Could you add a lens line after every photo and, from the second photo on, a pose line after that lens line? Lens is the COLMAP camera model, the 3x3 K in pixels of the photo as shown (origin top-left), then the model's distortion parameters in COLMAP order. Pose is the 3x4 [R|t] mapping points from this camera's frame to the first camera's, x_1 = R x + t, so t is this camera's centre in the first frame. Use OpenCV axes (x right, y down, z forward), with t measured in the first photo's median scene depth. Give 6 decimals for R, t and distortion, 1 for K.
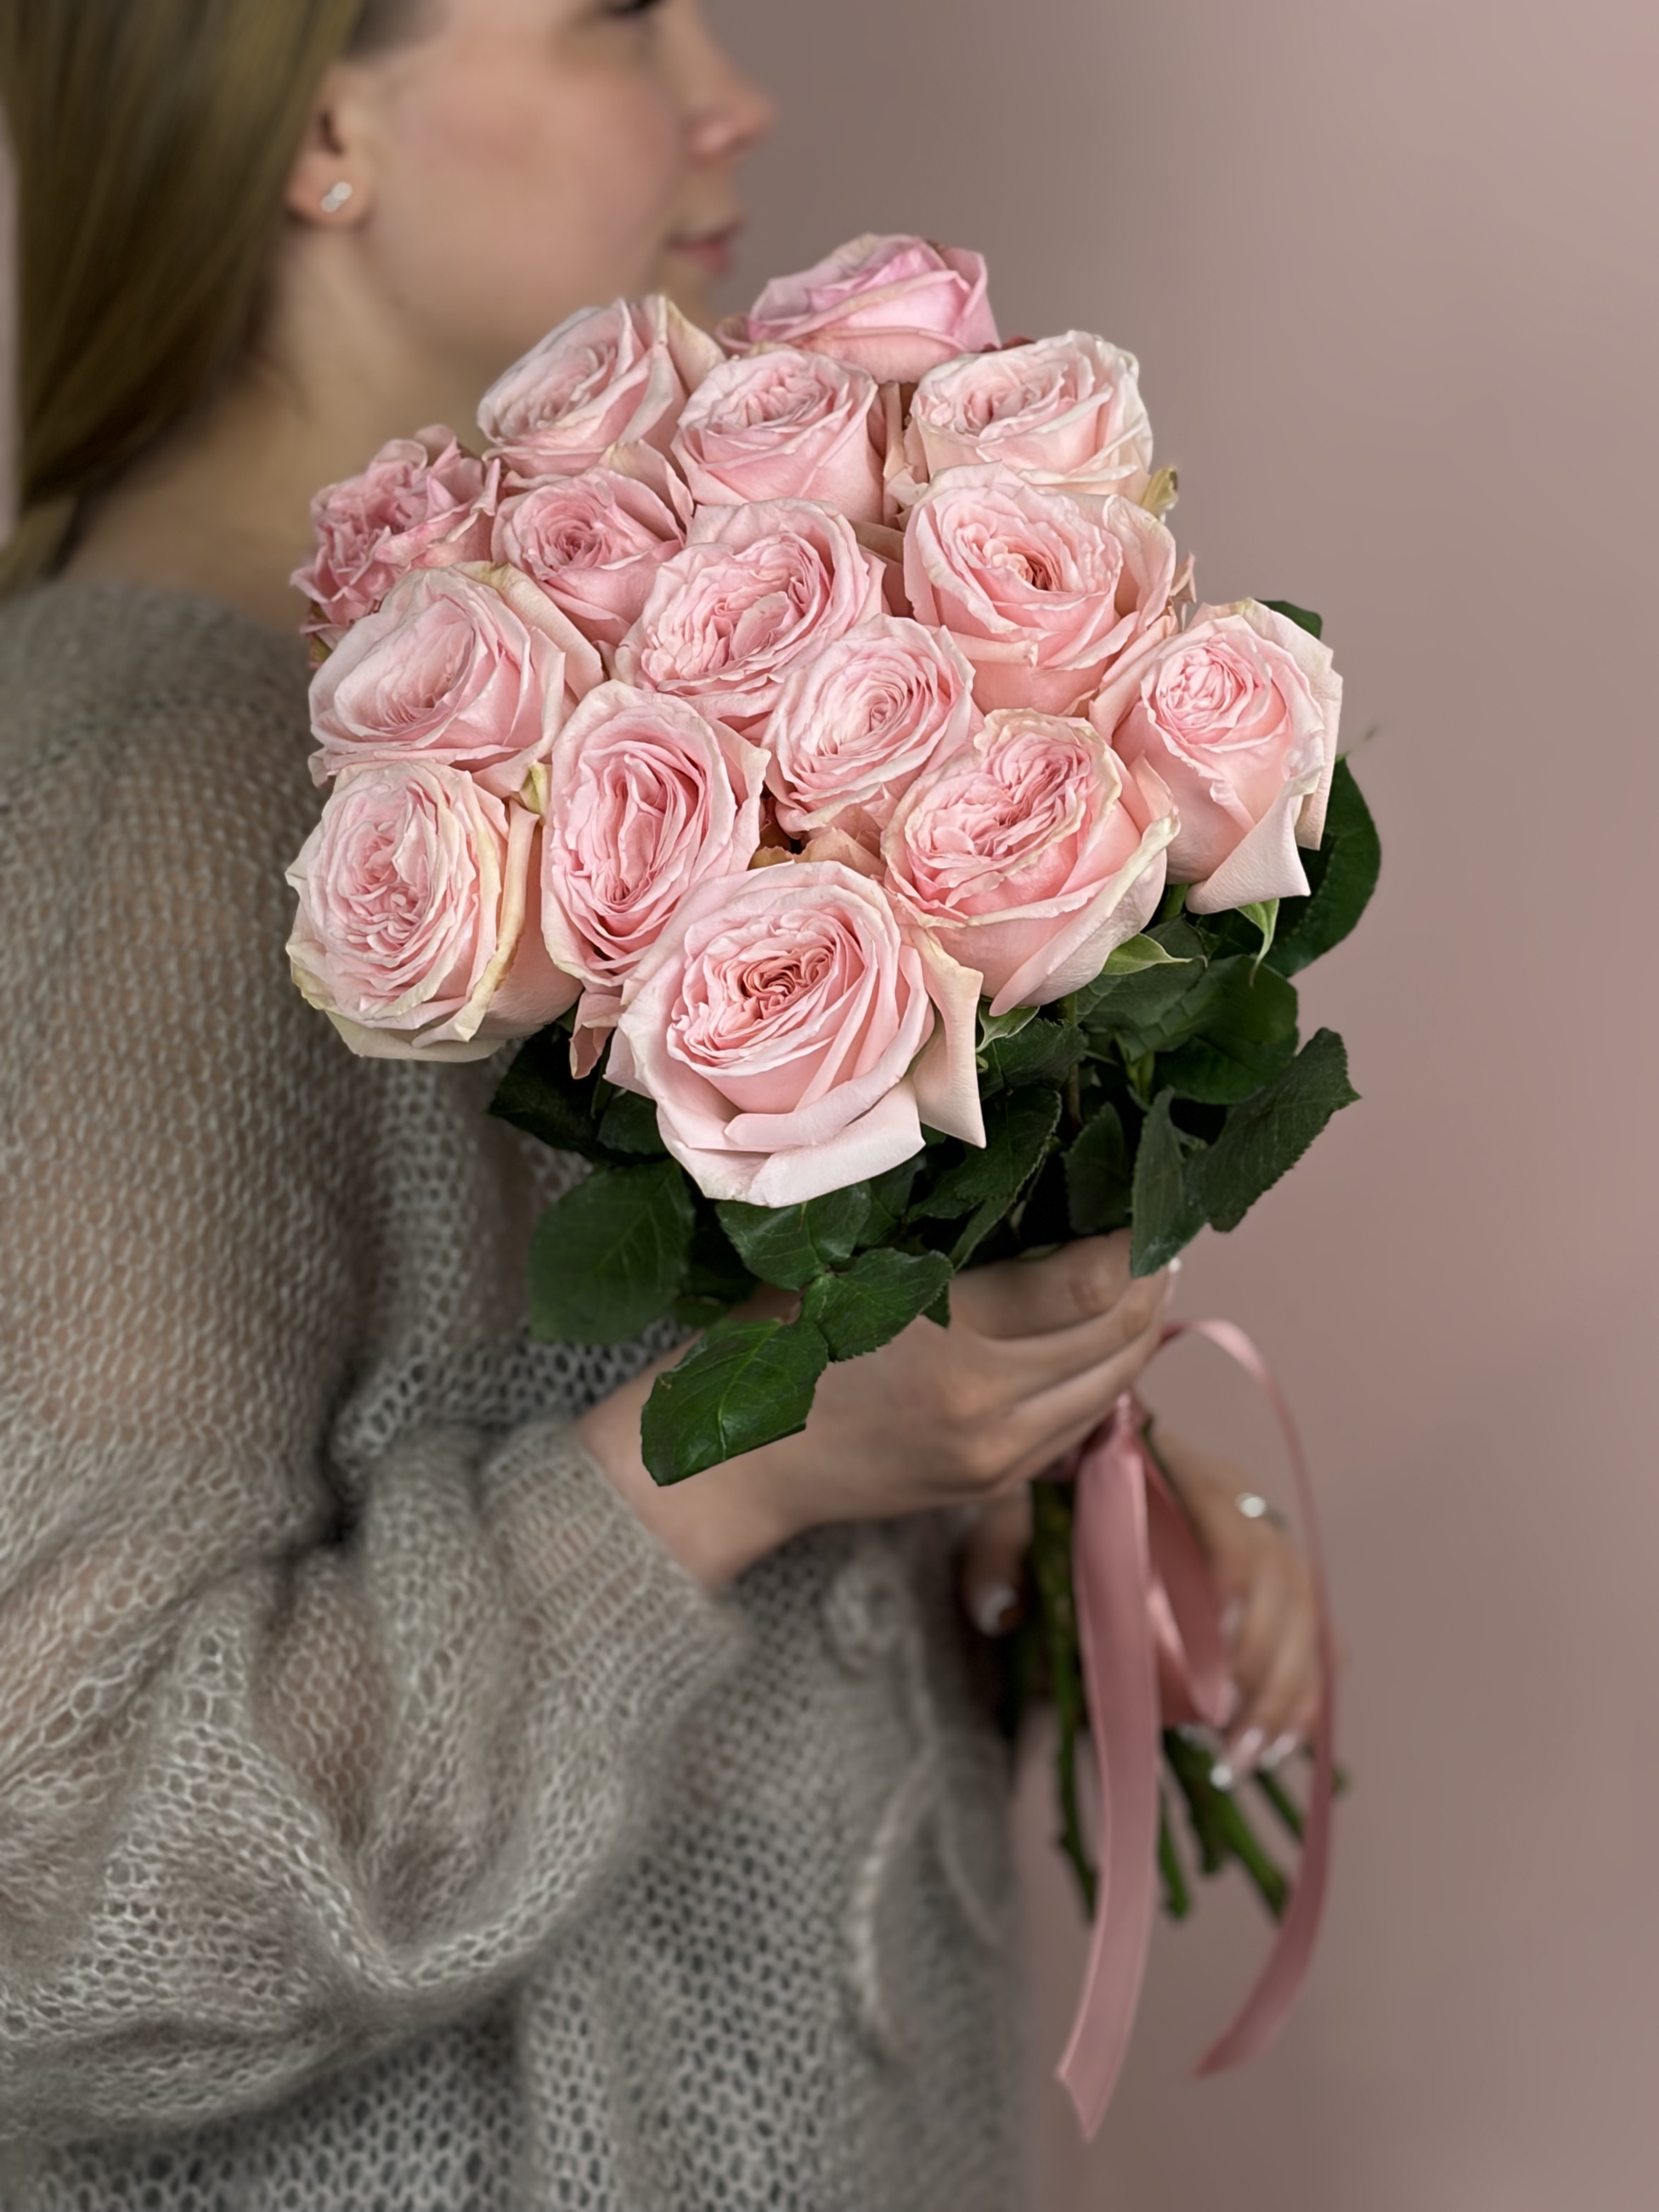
lens RADIAL K [[5423.7, 0, 854.8], [0, 5423.7, 1110.6], [0, 0, 1]] dist [0.277032, -1.427995]
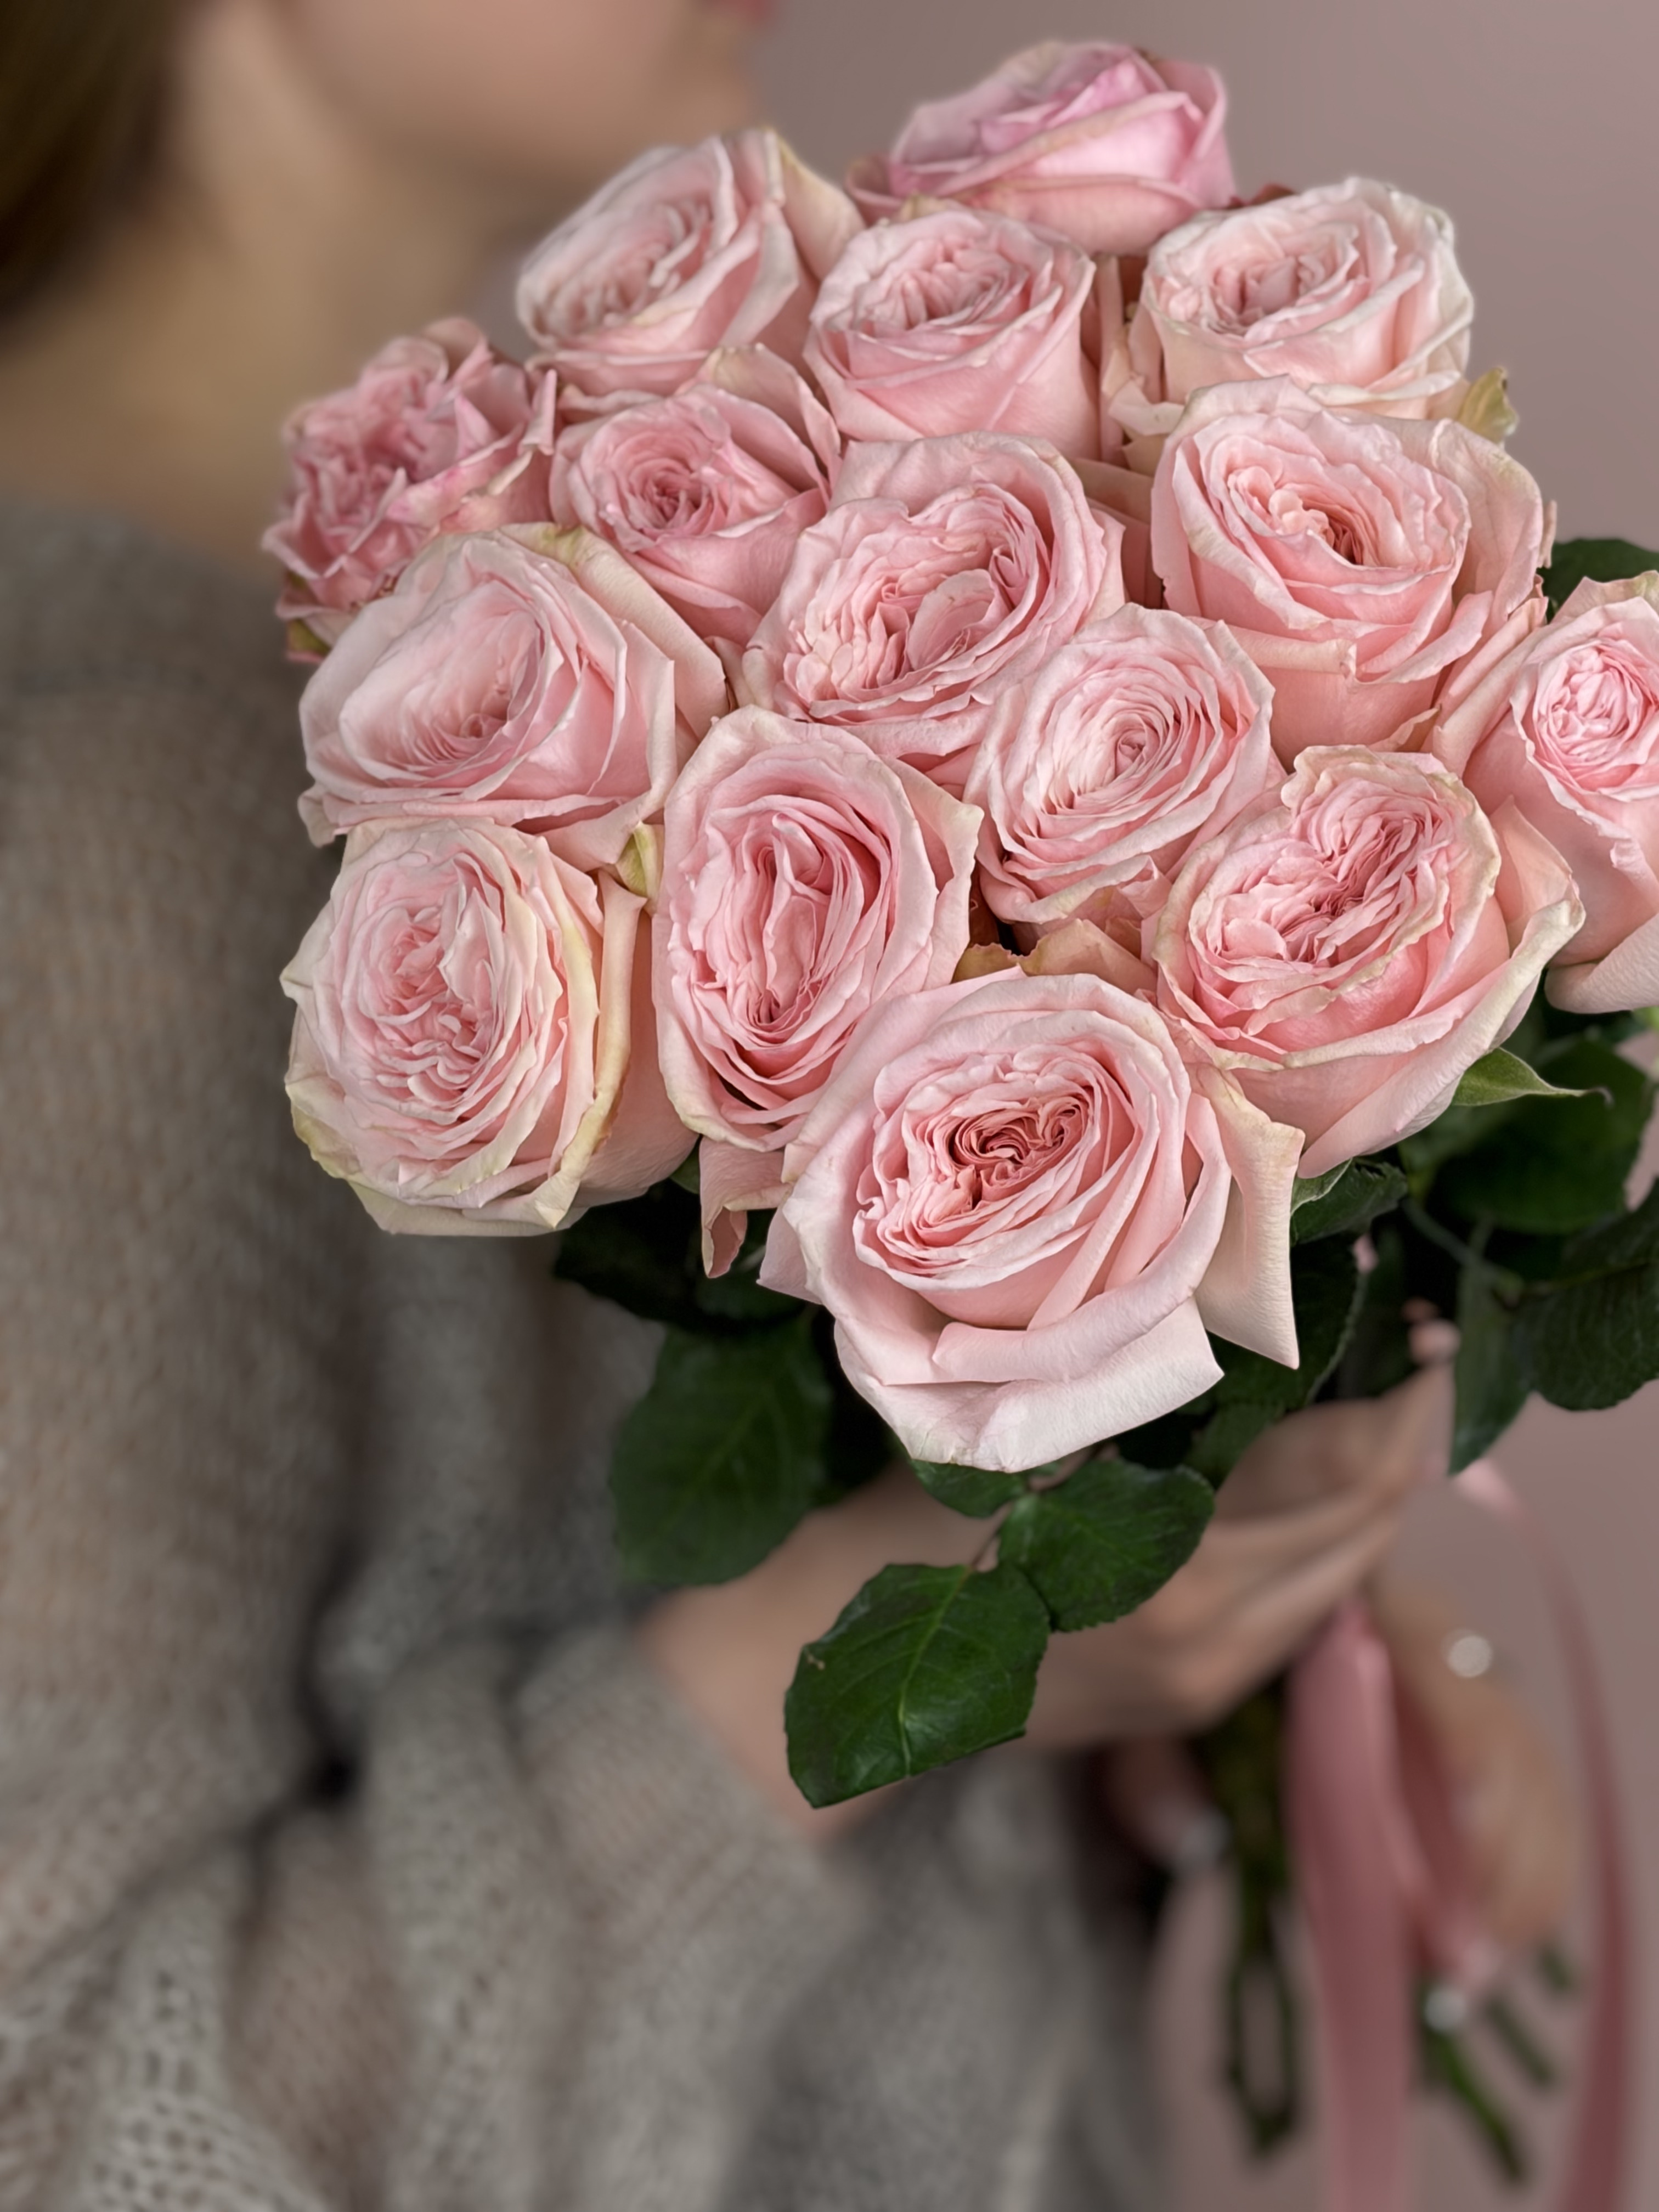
lens RADIAL K [[5423.7, 0, 854.8], [0, 5423.7, 1110.6], [0, 0, 1]] dist [0.277032, -1.427995]
pose [[0.998668, -0.020134, 0.047496, -0.064654], [0.017245, 0.998022, 0.060462, -0.068505], [-0.048619, -0.059562, 0.997040, 0.295276]]
